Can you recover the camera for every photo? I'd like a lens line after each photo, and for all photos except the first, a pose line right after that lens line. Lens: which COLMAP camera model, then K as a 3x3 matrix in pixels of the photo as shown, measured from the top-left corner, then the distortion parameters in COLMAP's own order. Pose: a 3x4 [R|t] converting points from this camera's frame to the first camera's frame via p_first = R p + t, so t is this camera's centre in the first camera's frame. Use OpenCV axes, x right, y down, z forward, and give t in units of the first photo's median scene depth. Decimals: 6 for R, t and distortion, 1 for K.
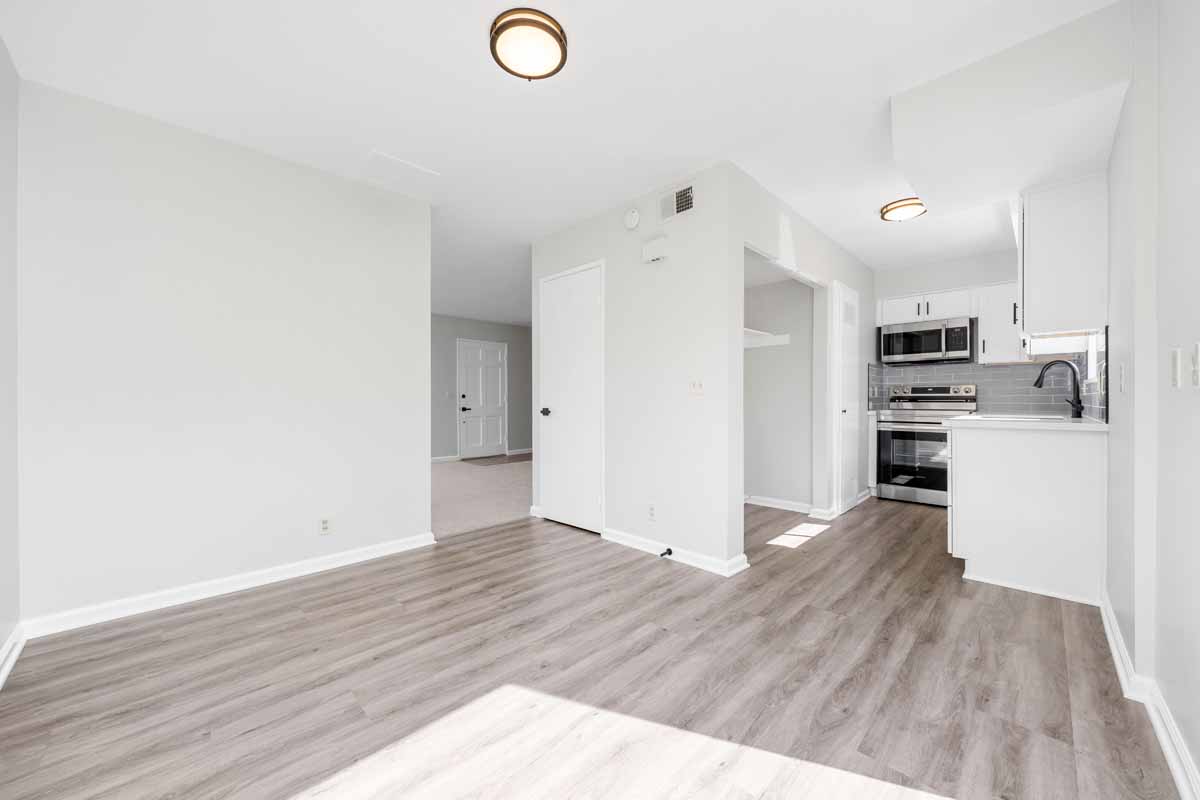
lens RADIAL K [[444.4, 0, 605.0], [0, 444.4, 399.2], [0, 0, 1]] dist [-0.001205, -0.000039]
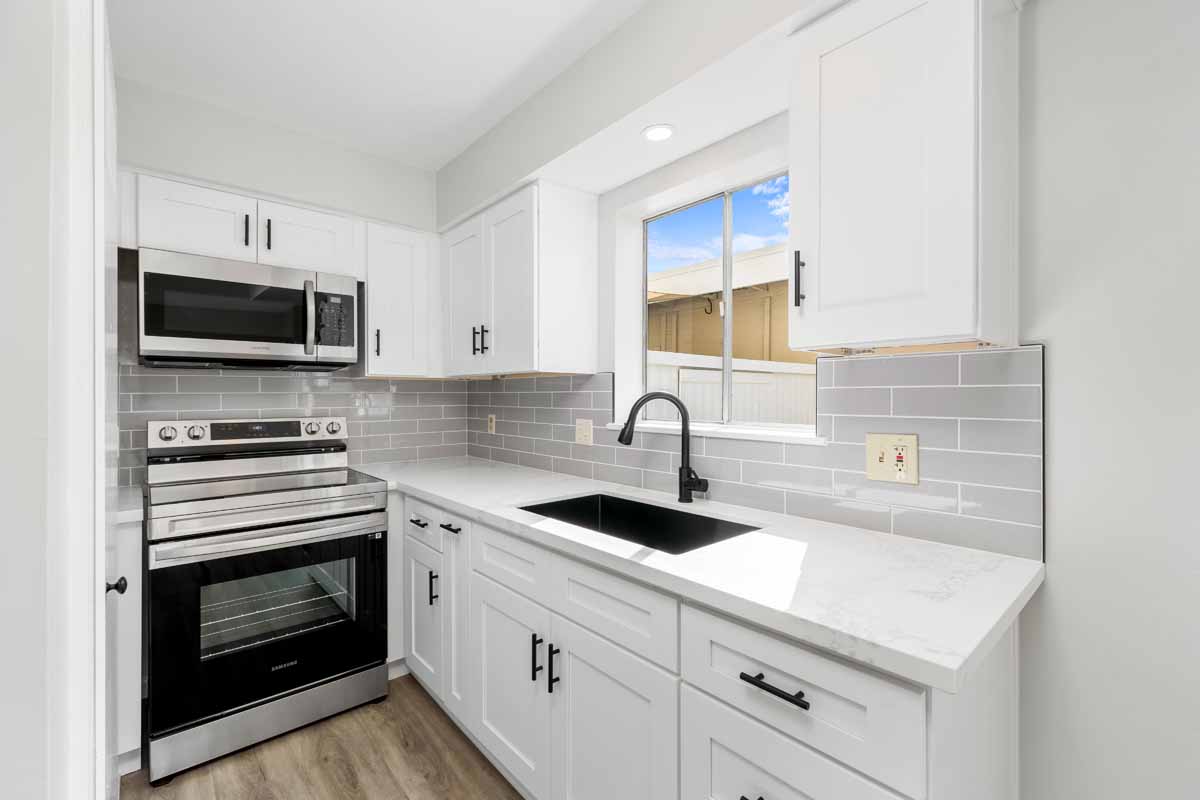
lens RADIAL K [[525.9, 0, 605.3], [0, 525.9, 395.5], [0, 0, 1]] dist [0.000718, -0.000309]
pose [[0.069047, 0.000297, 0.997613, 0.262573], [0.001530, 0.999999, -0.000403, -0.054875], [-0.997612, 0.001554, 0.069046, 0.660697]]
